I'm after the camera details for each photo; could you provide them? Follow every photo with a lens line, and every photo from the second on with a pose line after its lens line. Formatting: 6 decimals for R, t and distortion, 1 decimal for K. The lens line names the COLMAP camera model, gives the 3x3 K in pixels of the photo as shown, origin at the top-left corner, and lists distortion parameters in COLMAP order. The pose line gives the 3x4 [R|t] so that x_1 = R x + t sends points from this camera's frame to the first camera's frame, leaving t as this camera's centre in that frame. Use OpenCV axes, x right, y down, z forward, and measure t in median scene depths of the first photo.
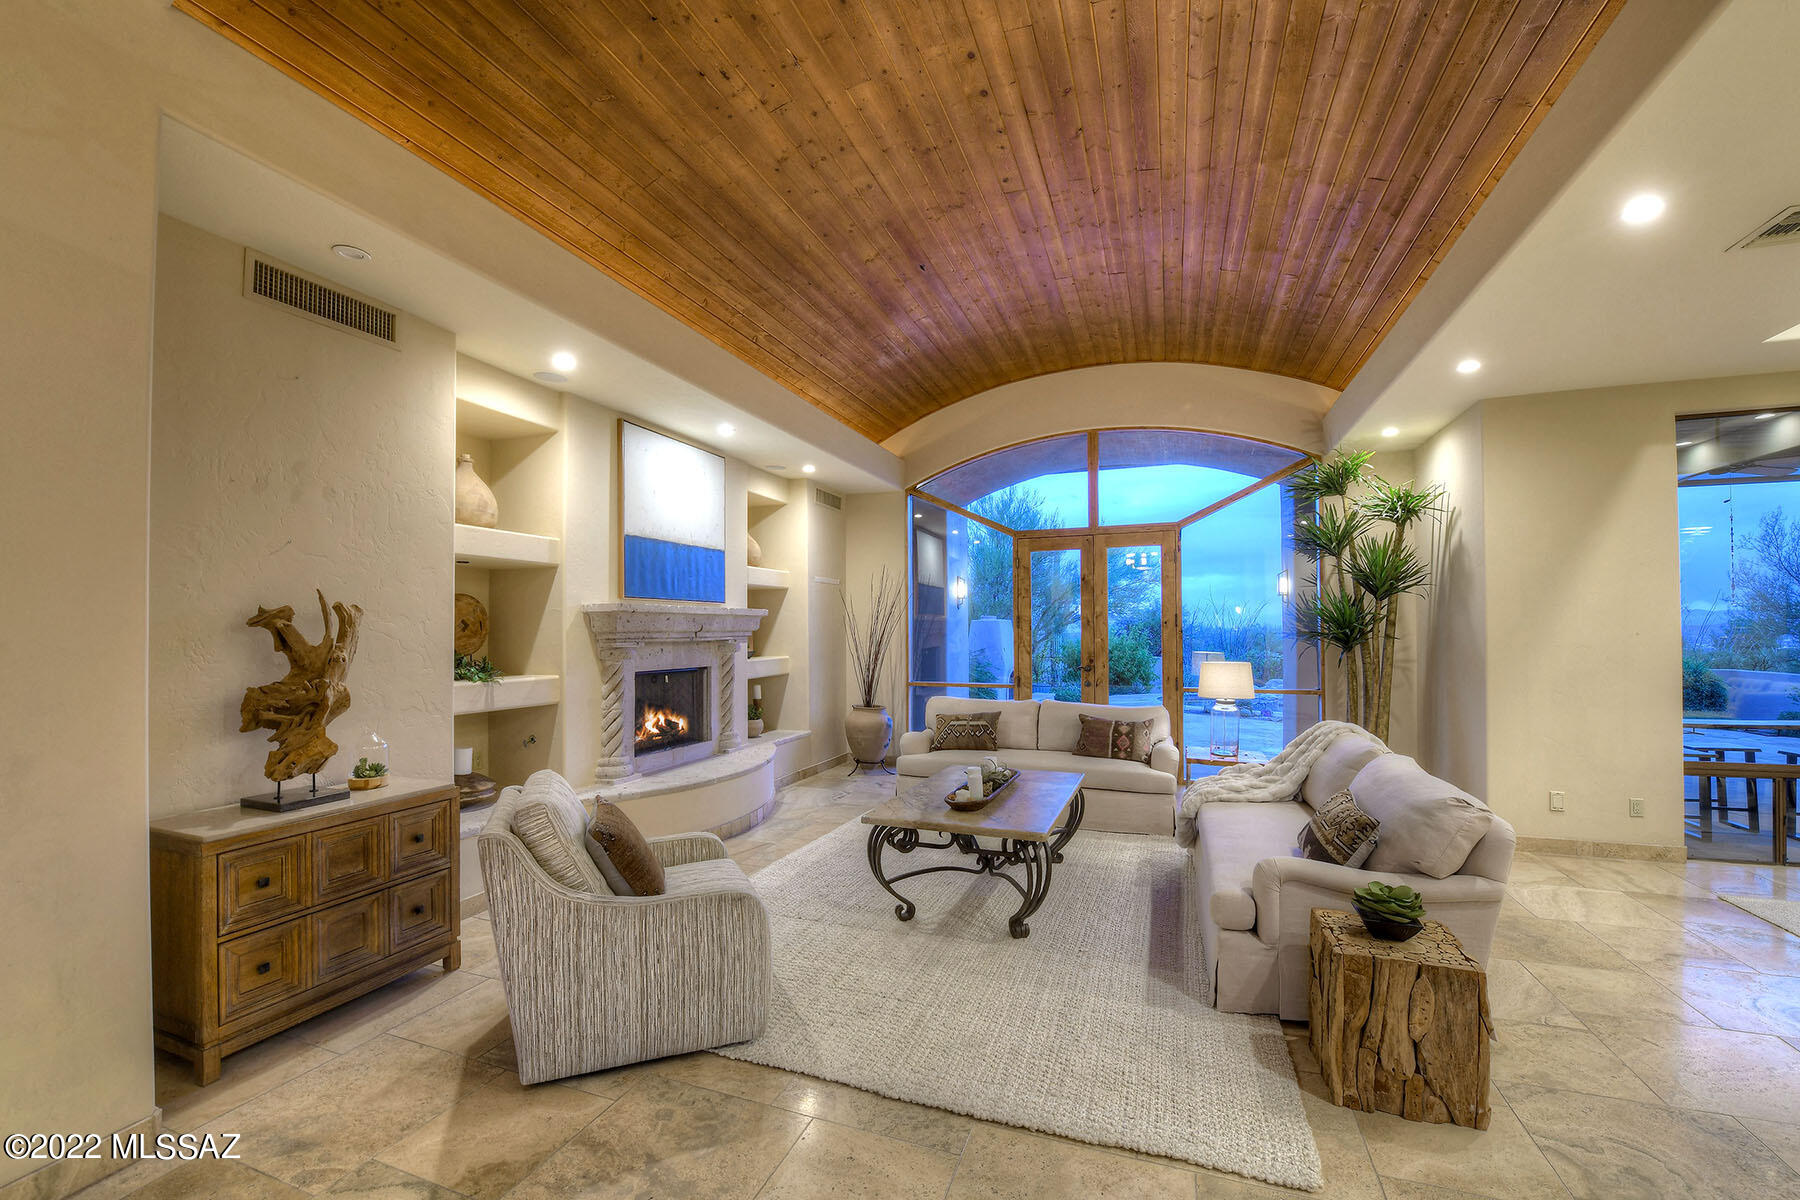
lens RADIAL K [[758.5, 0, 901.8], [0, 758.5, 613.6], [0, 0, 1]] dist [-0.017096, -0.000265]
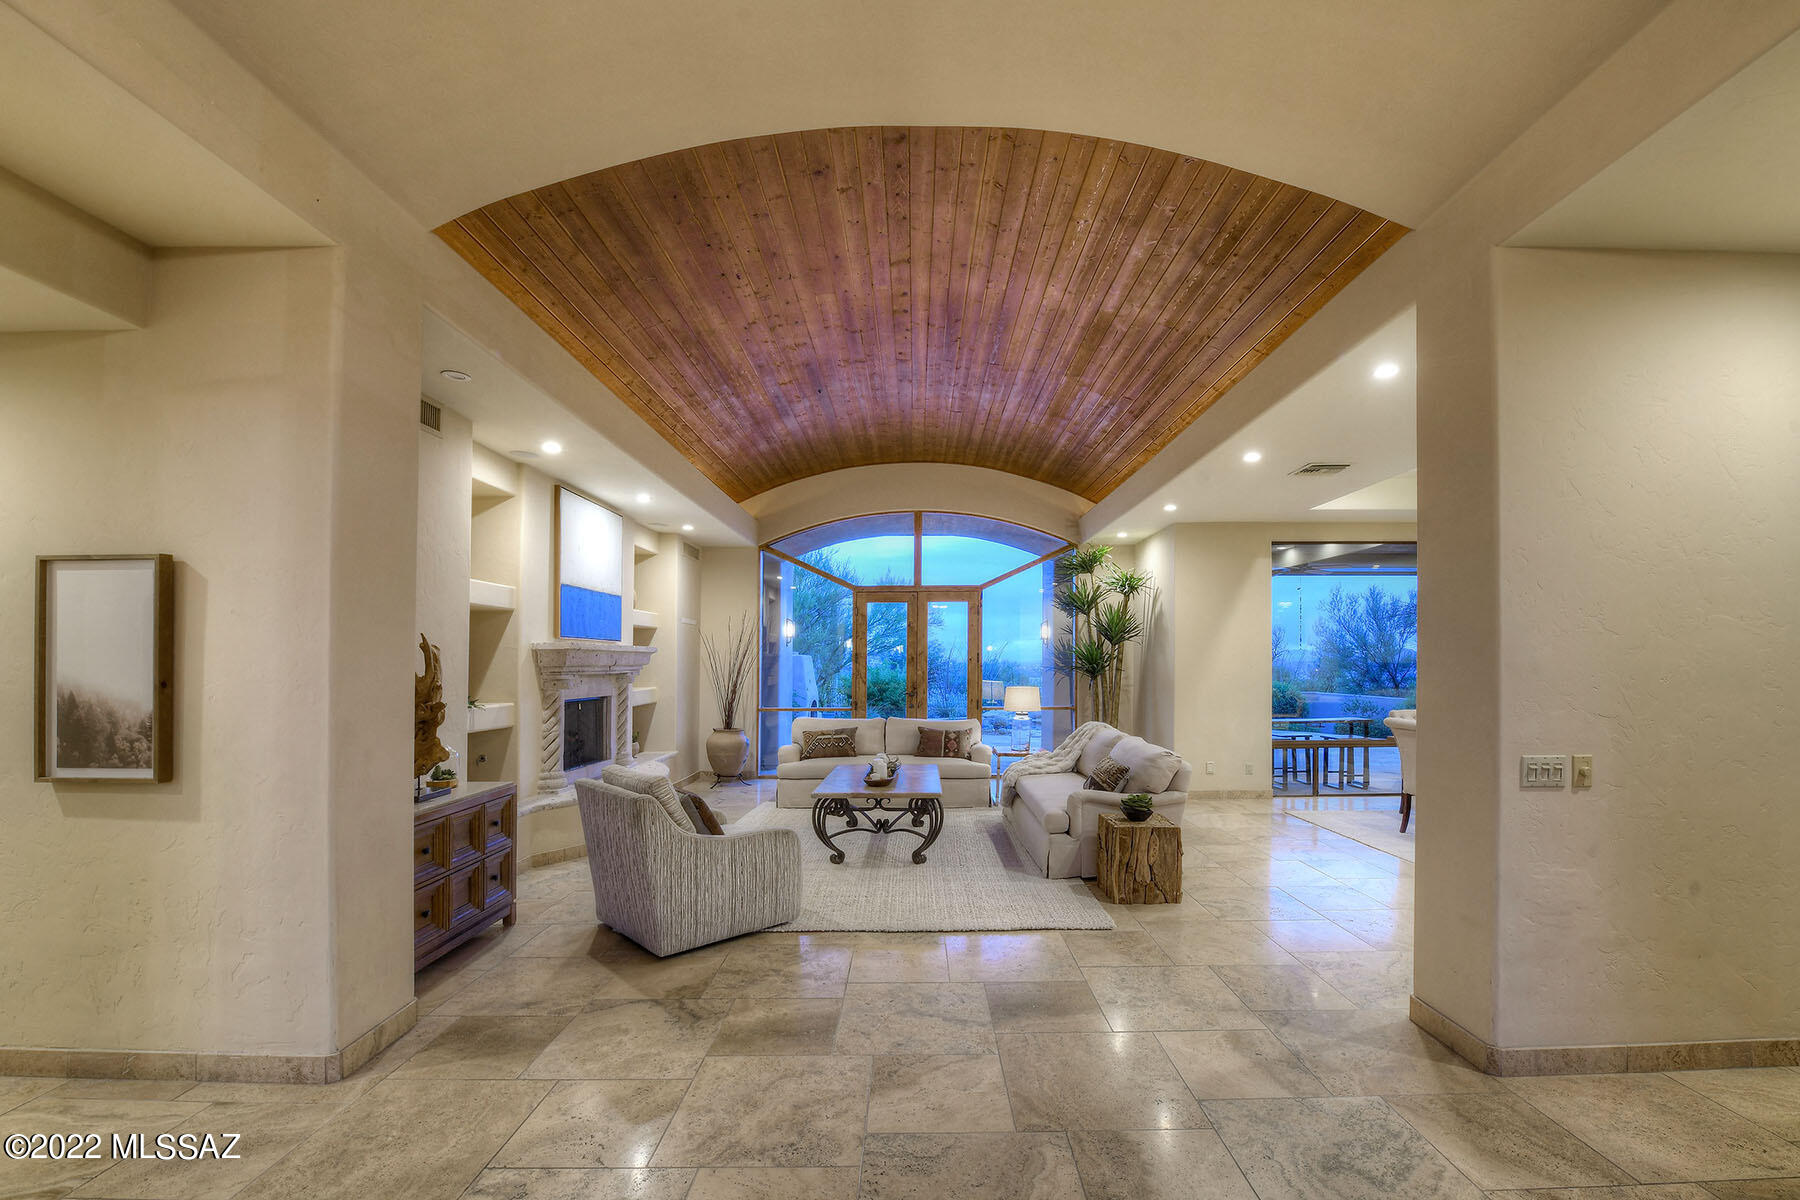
lens RADIAL K [[731.2, 0, 898.7], [0, 731.2, 663.3], [0, 0, 1]] dist [0.000212, -0.000044]
pose [[0.951685, 0.001452, 0.307073, -0.244478], [-0.007781, 0.999782, 0.019386, -0.007387], [-0.306978, -0.020839, 0.951489, -0.285134]]
